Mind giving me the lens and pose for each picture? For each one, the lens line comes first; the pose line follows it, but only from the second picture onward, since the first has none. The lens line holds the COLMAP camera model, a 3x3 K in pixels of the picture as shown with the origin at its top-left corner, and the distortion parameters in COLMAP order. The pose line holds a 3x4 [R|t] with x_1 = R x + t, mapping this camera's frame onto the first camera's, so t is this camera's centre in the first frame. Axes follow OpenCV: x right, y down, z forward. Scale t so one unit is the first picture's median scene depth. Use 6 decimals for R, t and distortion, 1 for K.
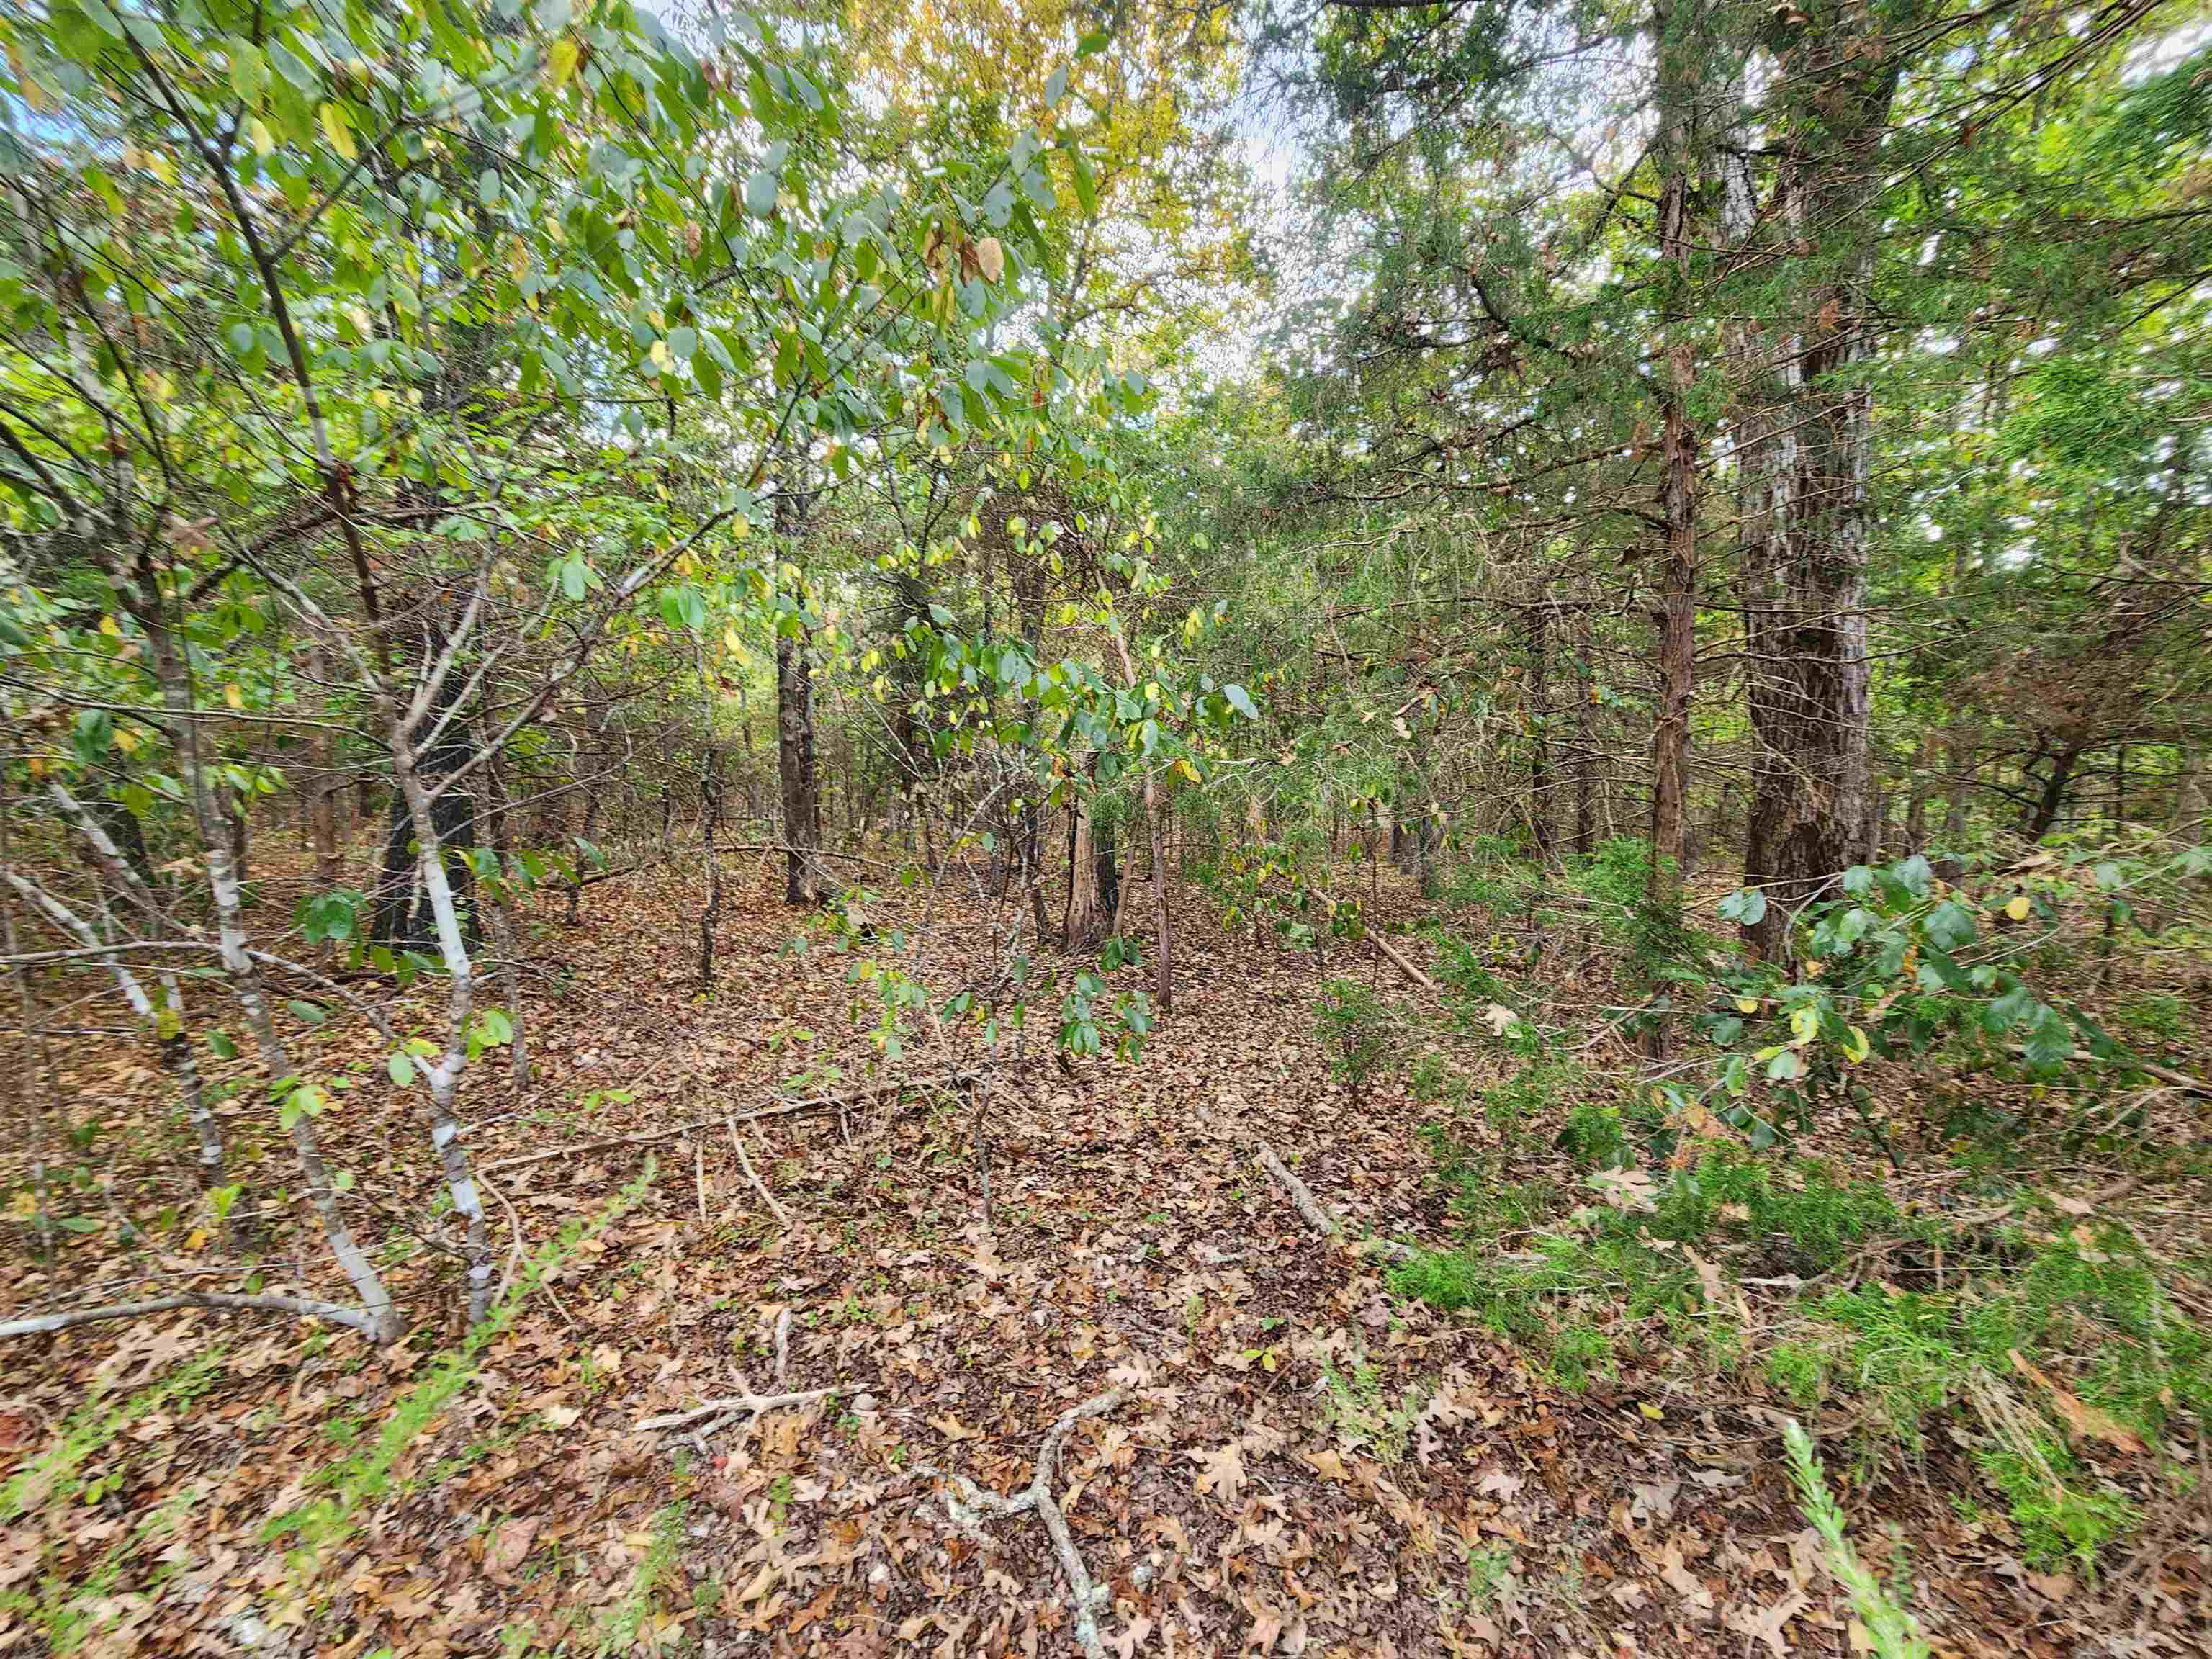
lens RADIAL K [[914.8, 0, 1108.5], [0, 914.8, 815.0], [0, 0, 1]] dist [0.009091, -0.004158]
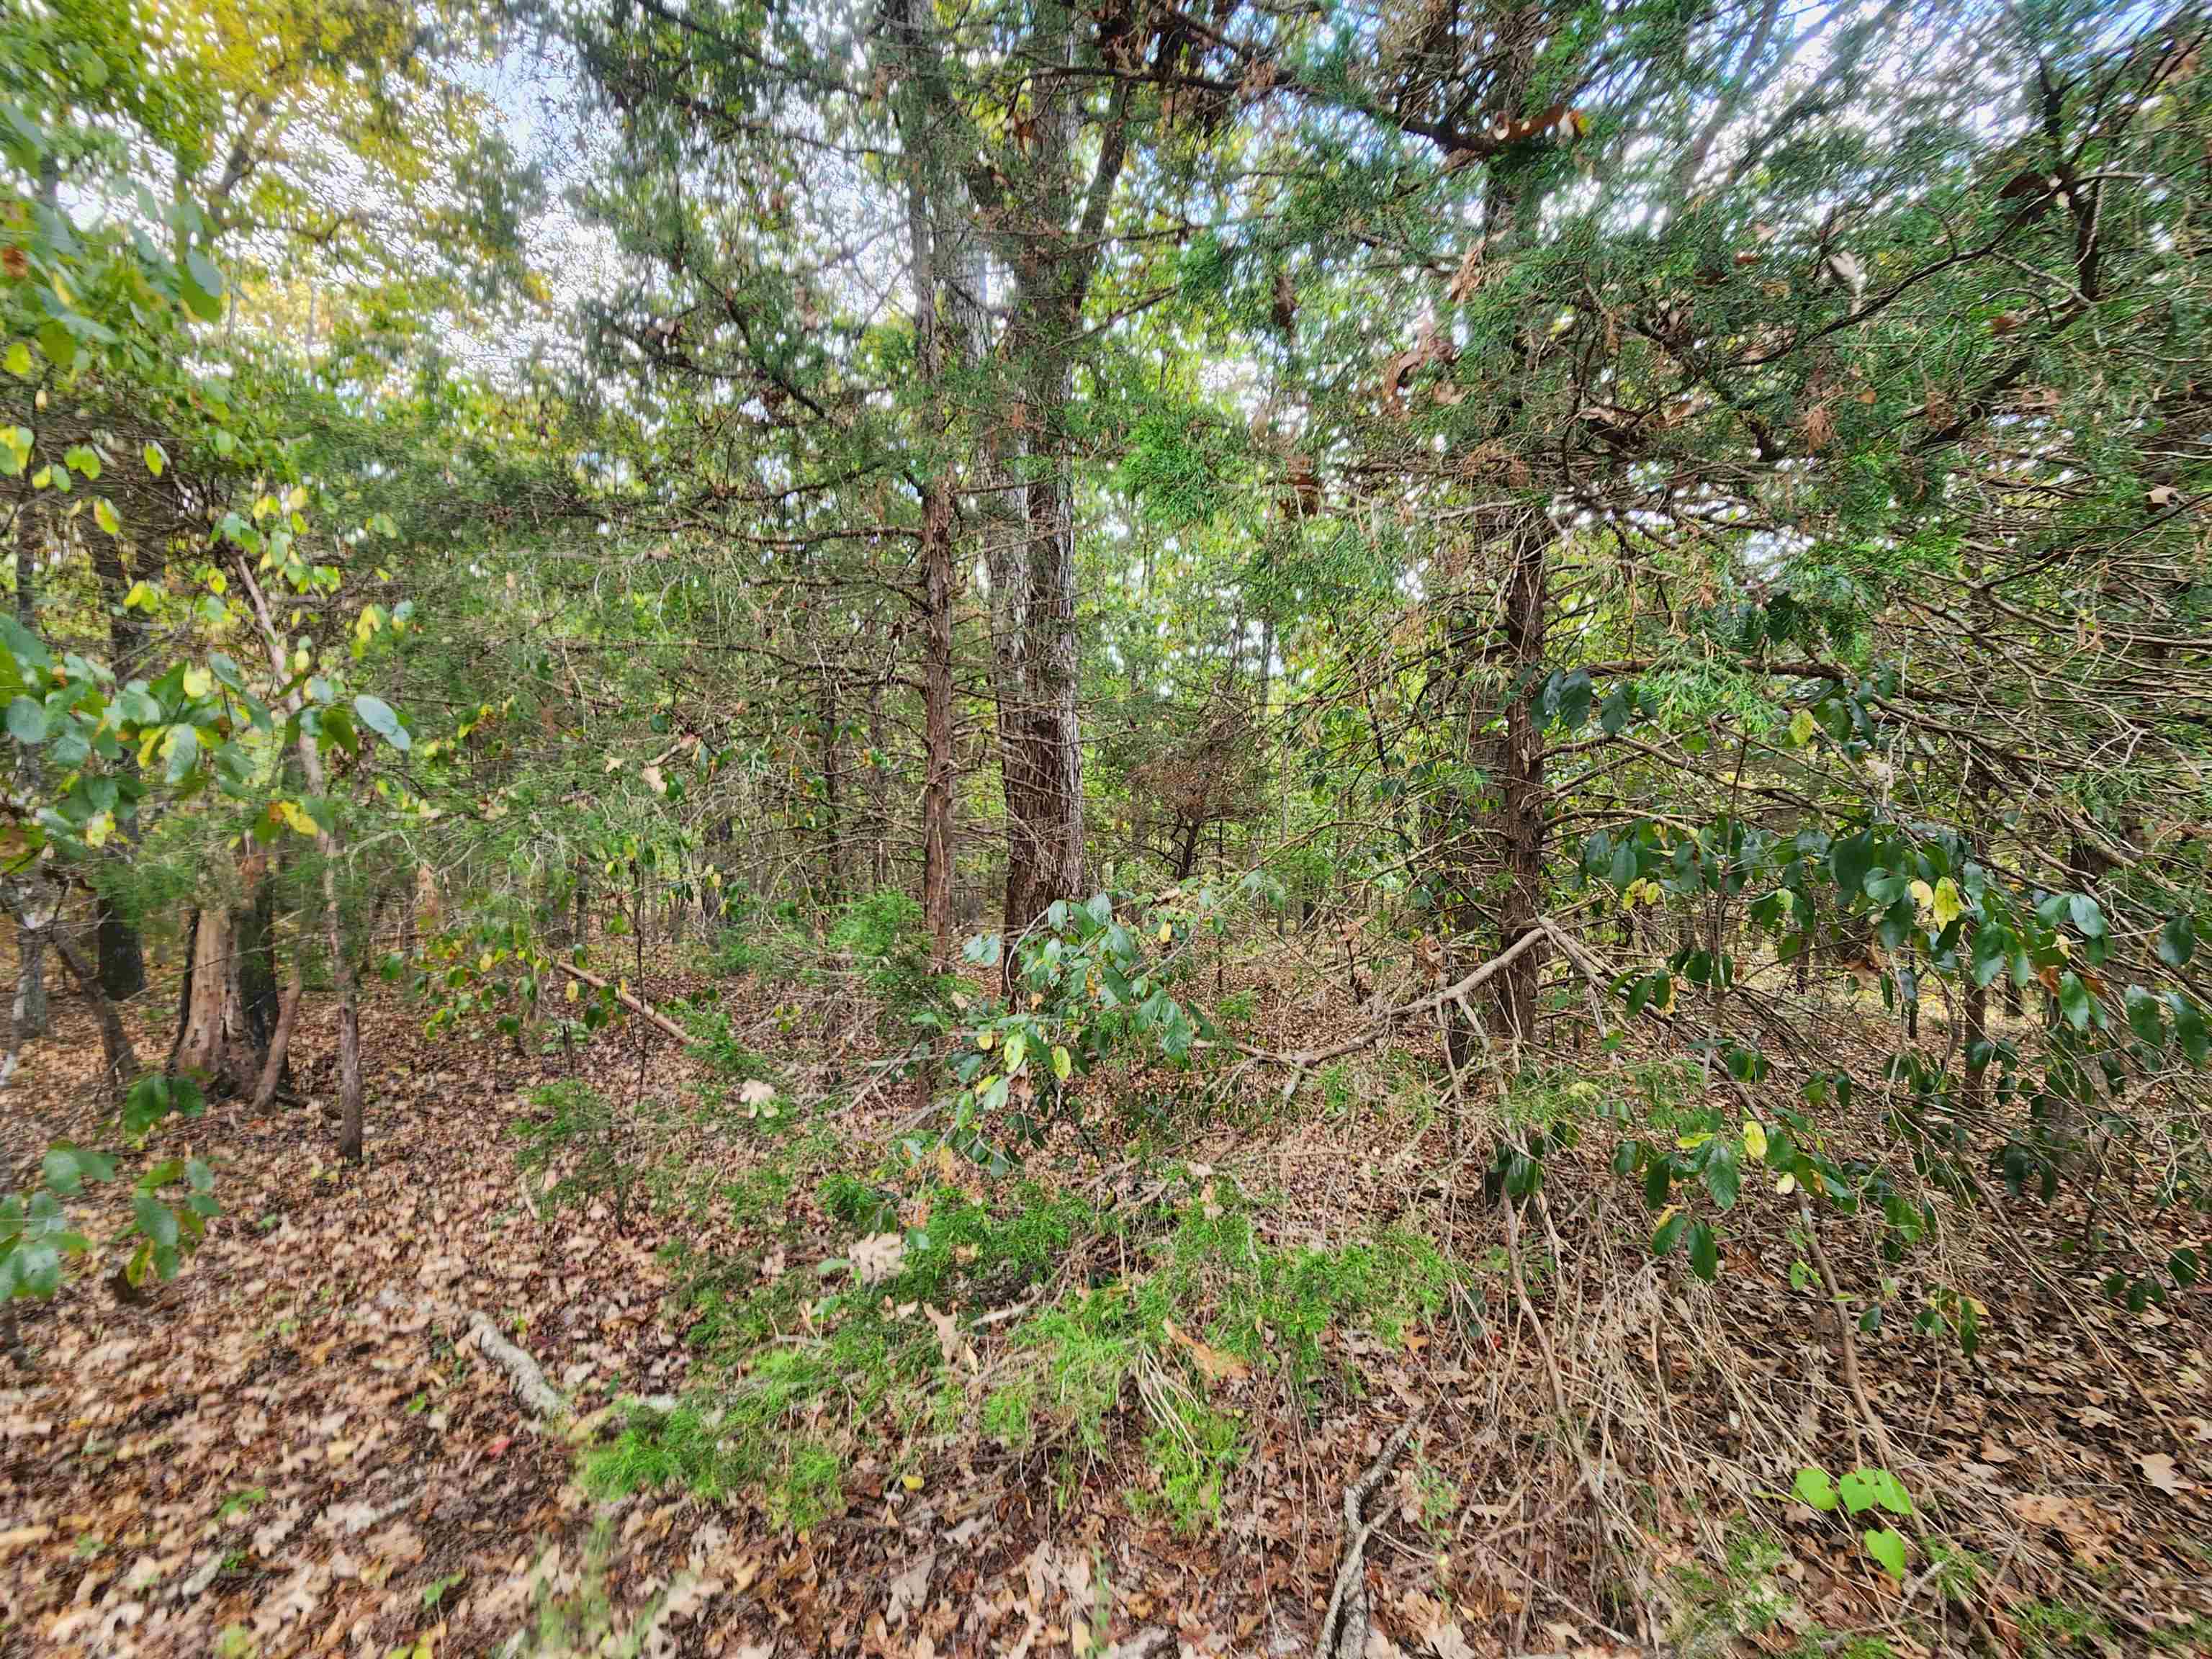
lens RADIAL K [[903.1, 0, 1106.0], [0, 903.1, 829.5], [0, 0, 1]] dist [0.009302, 0.000124]
pose [[0.762299, 0.010880, 0.647134, 0.111688], [0.035154, 0.997687, -0.058184, 0.025628], [-0.646270, 0.067103, 0.760153, 0.091069]]
